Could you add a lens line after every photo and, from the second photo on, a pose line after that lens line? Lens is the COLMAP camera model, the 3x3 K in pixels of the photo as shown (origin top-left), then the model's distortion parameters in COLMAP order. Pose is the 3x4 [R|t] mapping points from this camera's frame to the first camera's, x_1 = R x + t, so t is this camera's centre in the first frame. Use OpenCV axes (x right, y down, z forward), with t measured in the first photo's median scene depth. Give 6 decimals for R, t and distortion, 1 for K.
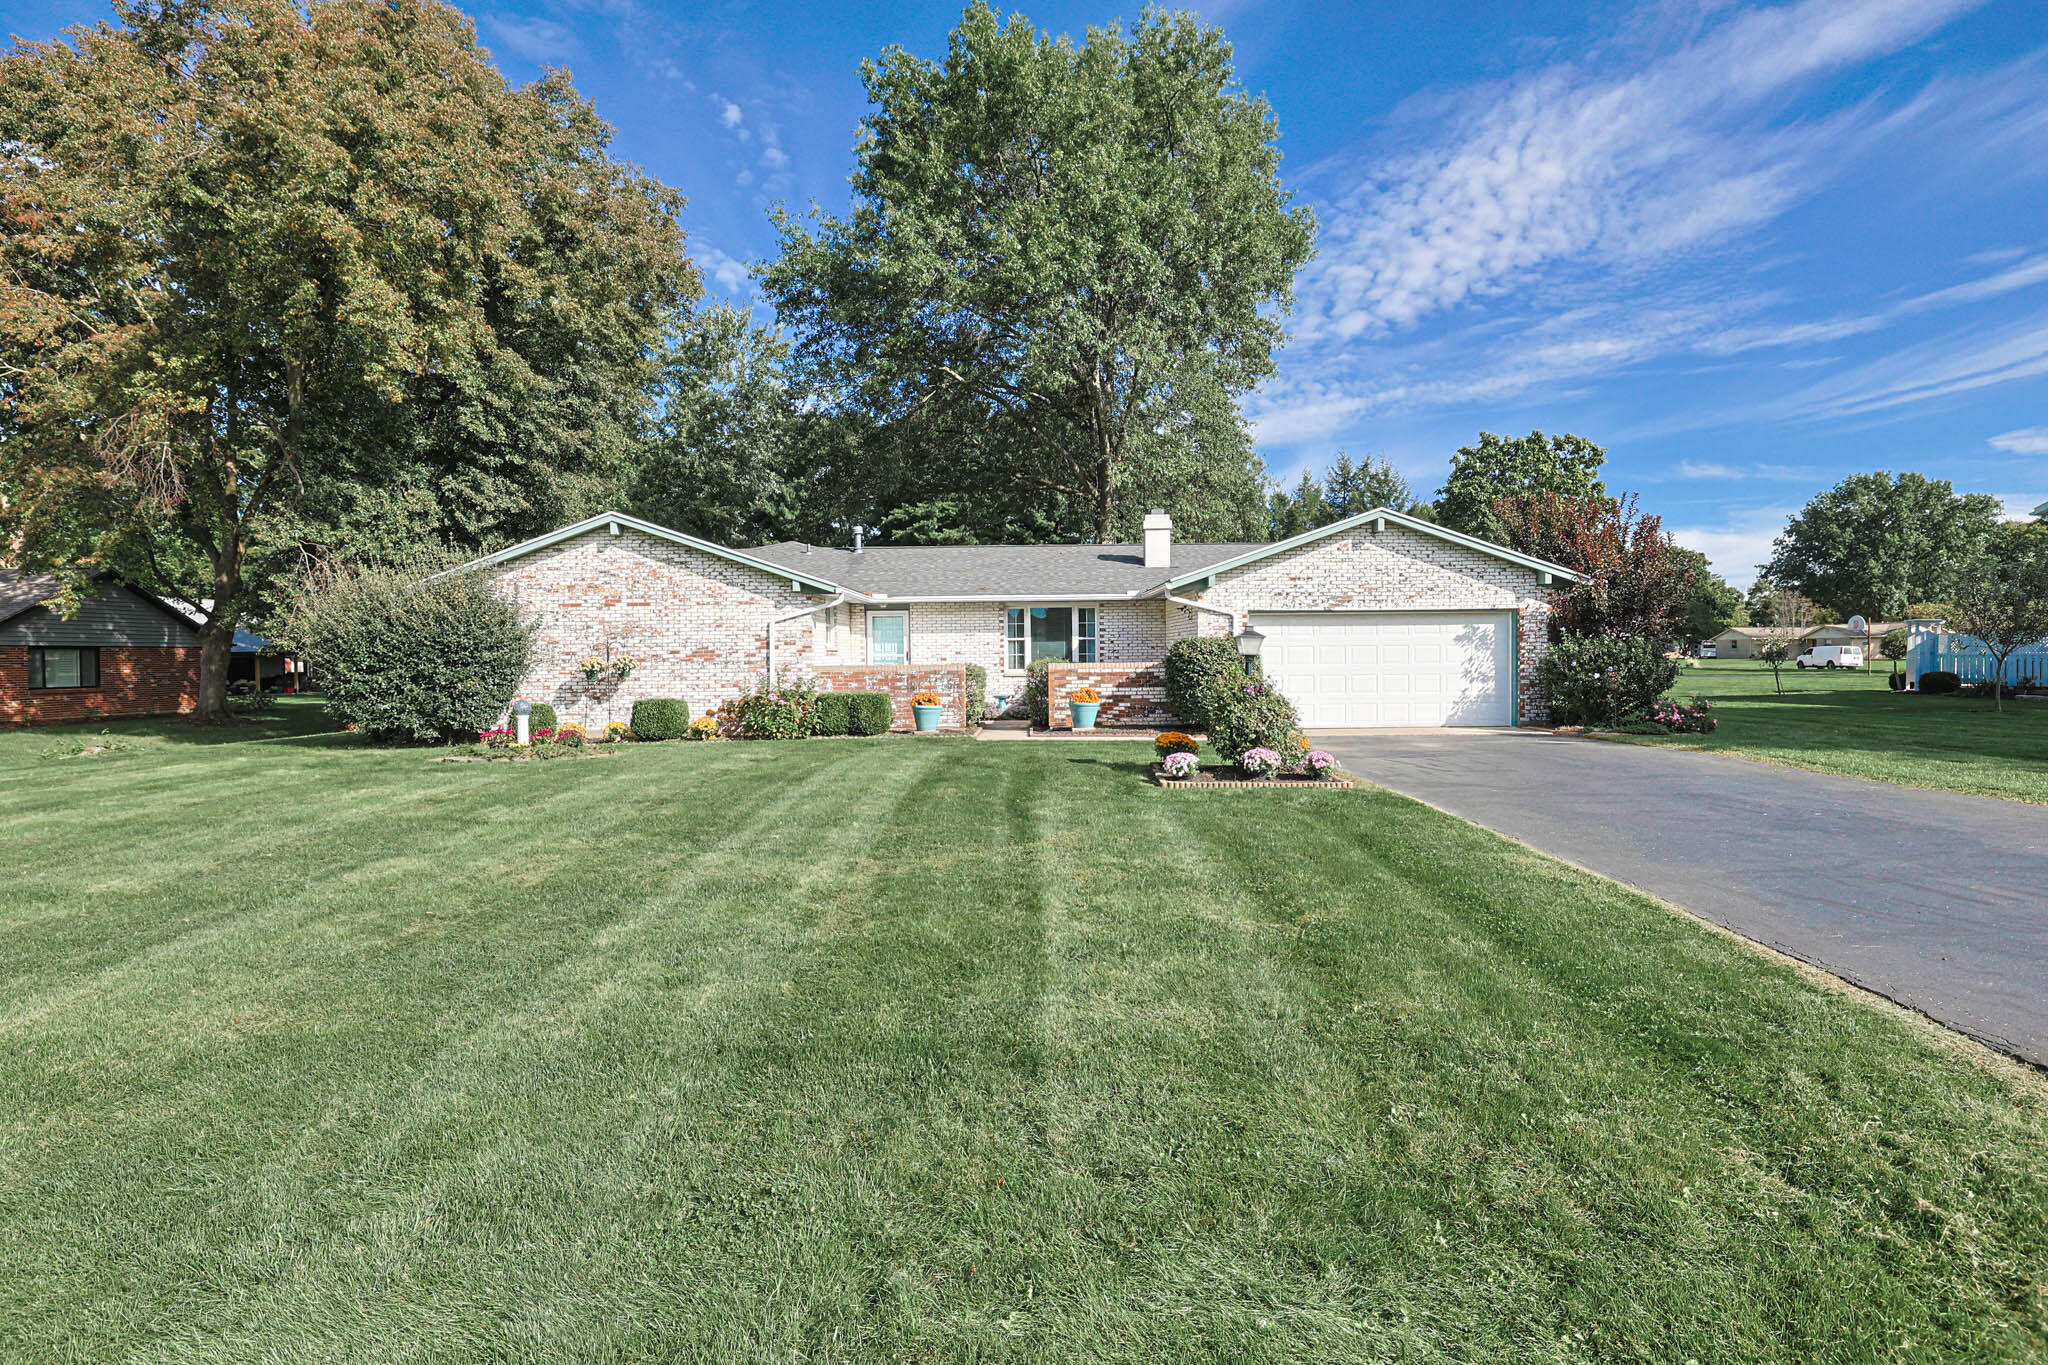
lens RADIAL K [[1017.7, 0, 1023.9], [0, 1017.7, 680.3], [0, 0, 1]] dist [-0.023134, 0.007705]
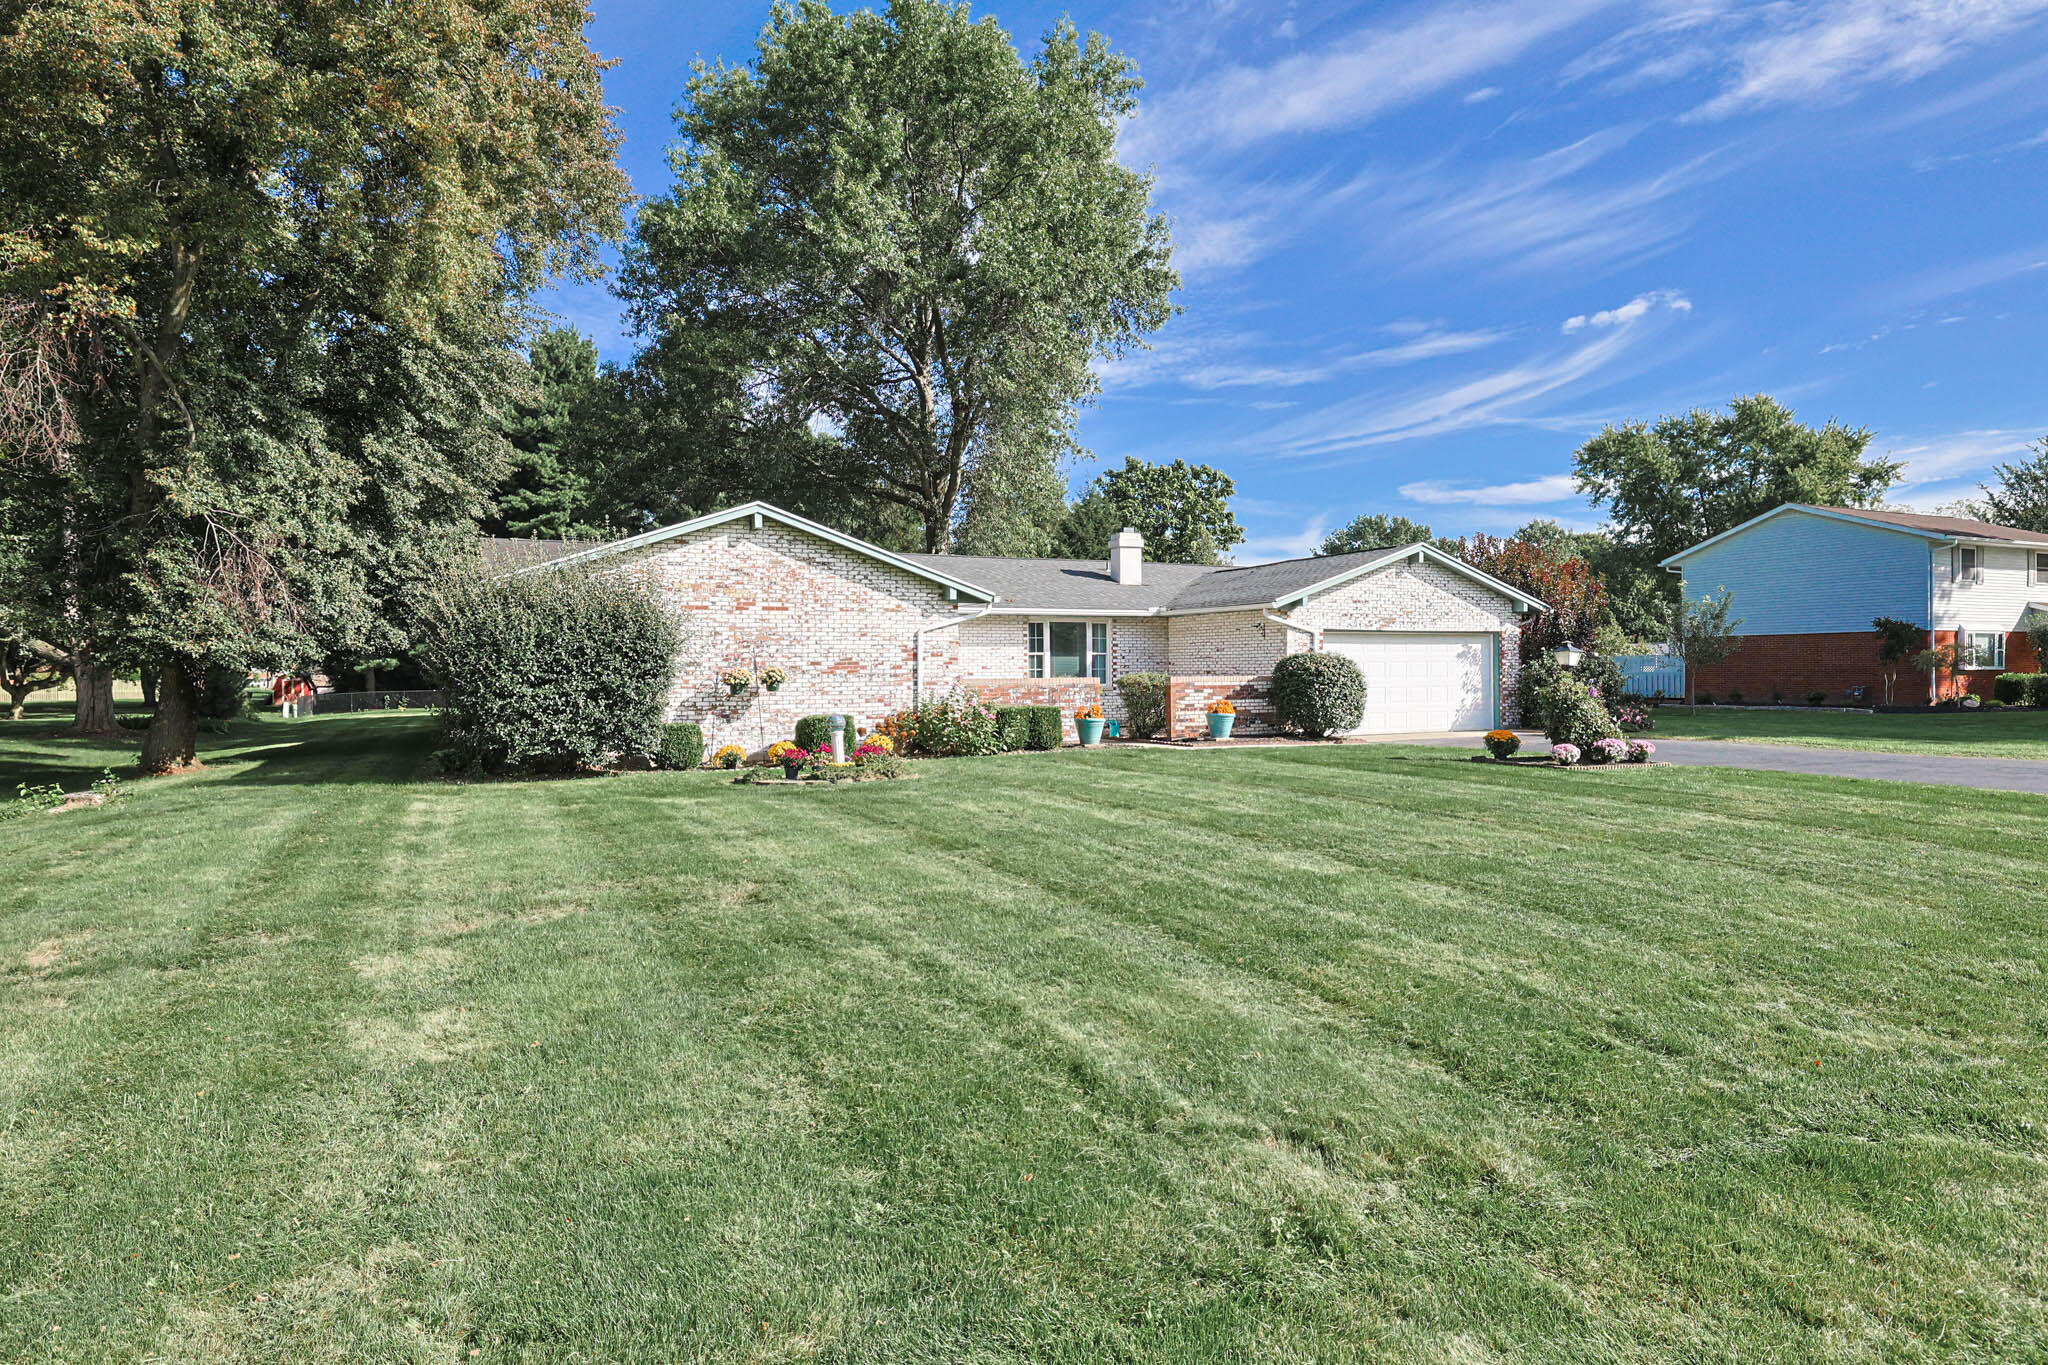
lens RADIAL K [[1177.2, 0, 1031.2], [0, 1177.2, 699.2], [0, 0, 1]] dist [-0.016683, 0.000842]
pose [[0.897884, -0.007145, 0.440175, -0.628117], [0.011134, 0.999917, -0.006481, 0.012408], [-0.440092, 0.010720, 0.897889, -0.009084]]
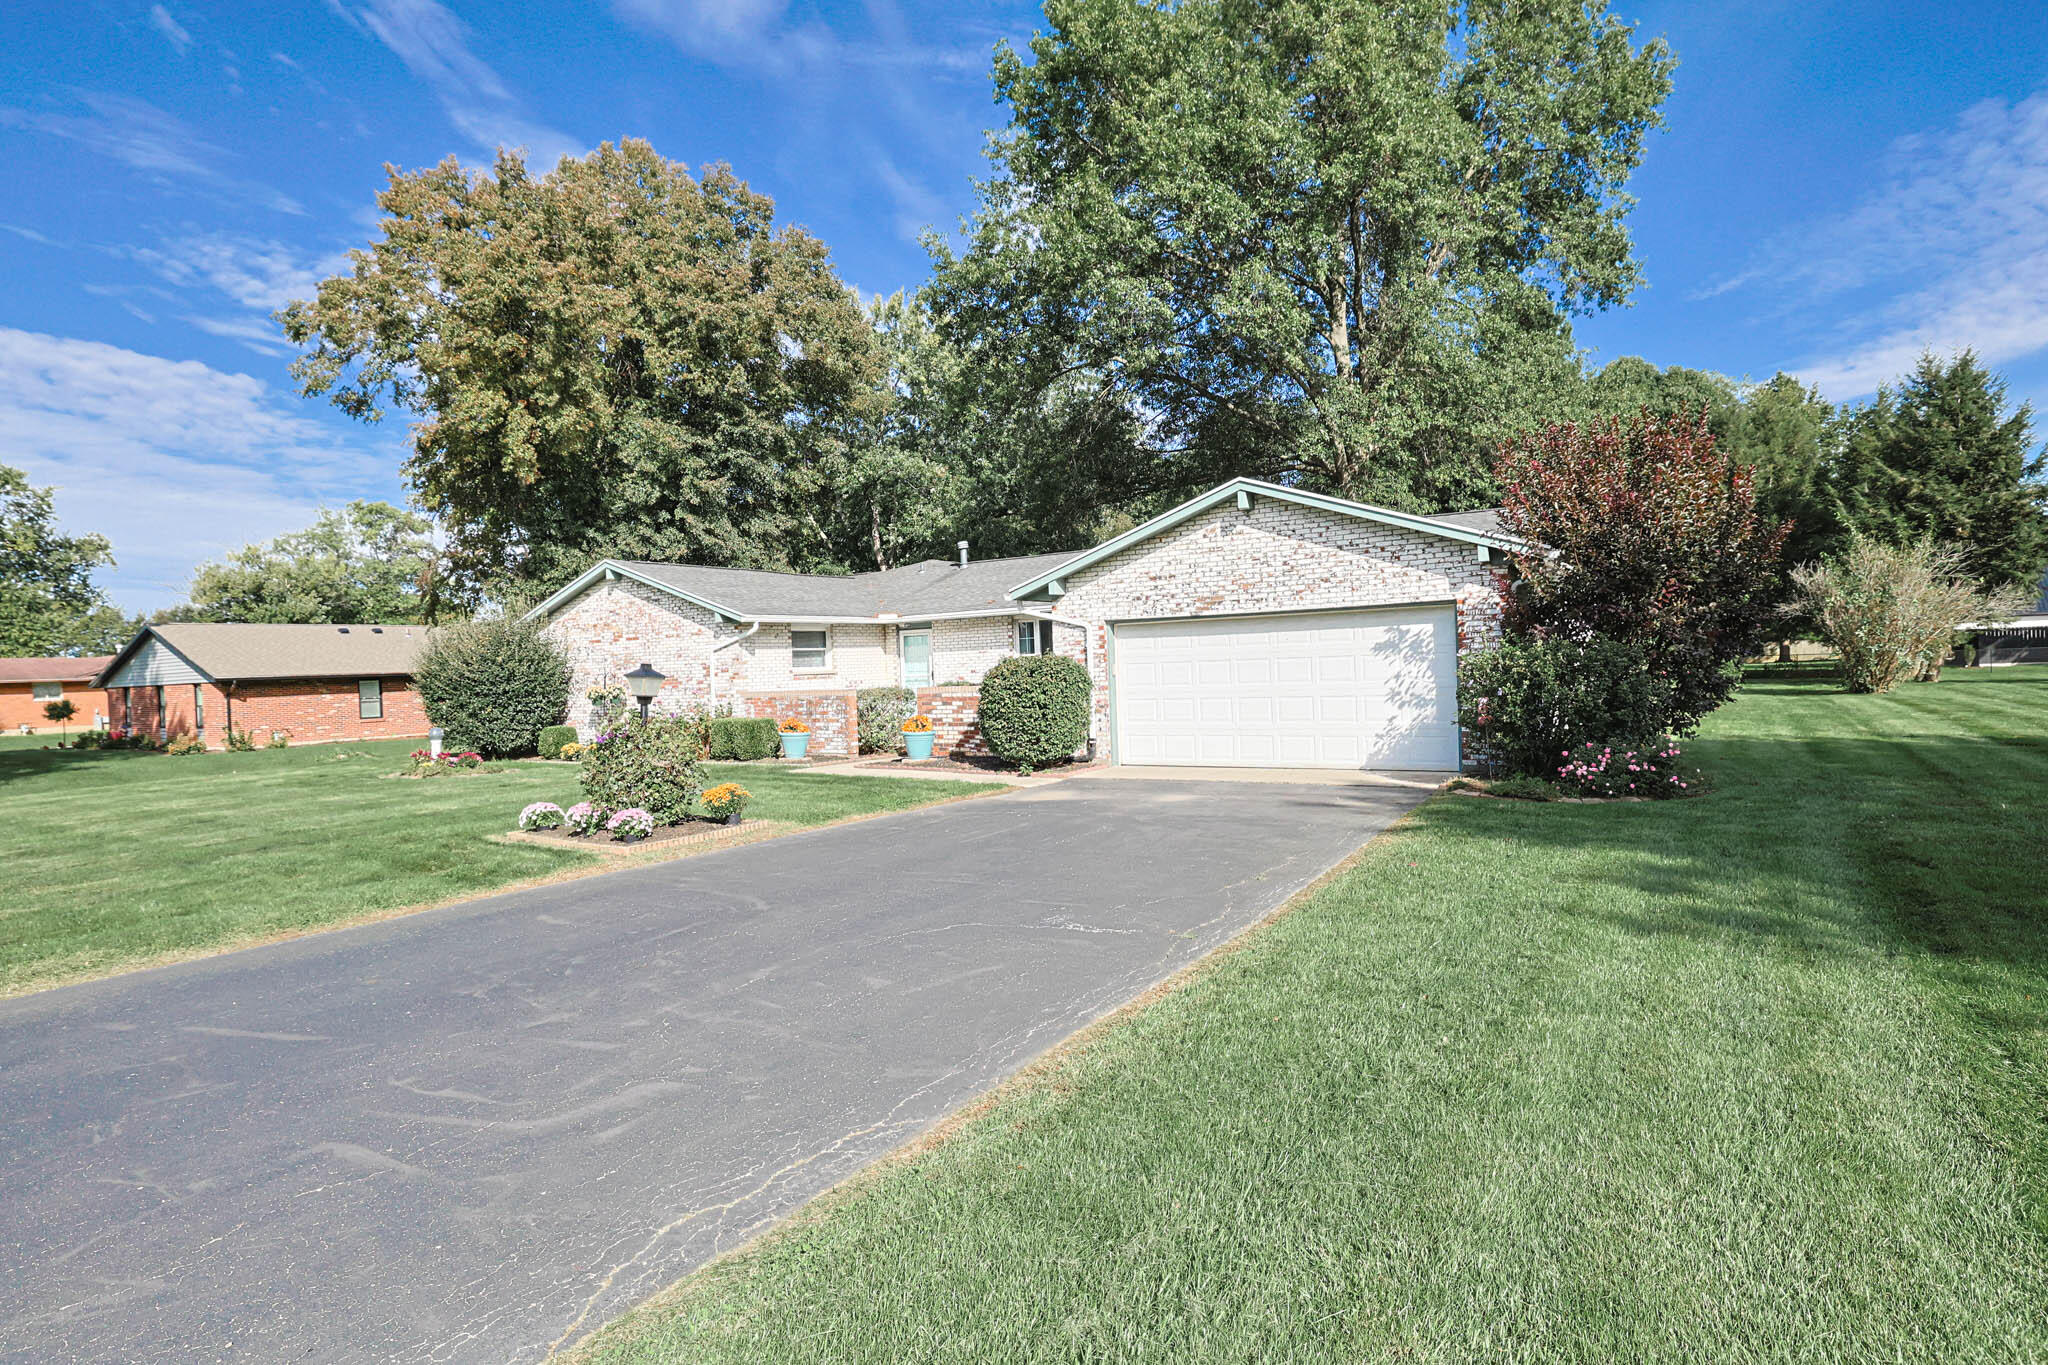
lens RADIAL K [[1051.6, 0, 1023.5], [0, 1051.6, 680.2], [0, 0, 1]] dist [-0.007271, -0.000199]
pose [[0.838578, -0.013195, -0.544622, 0.626496], [0.014646, 0.999891, -0.001675, -0.020090], [0.544585, -0.006572, 0.838680, 0.250732]]
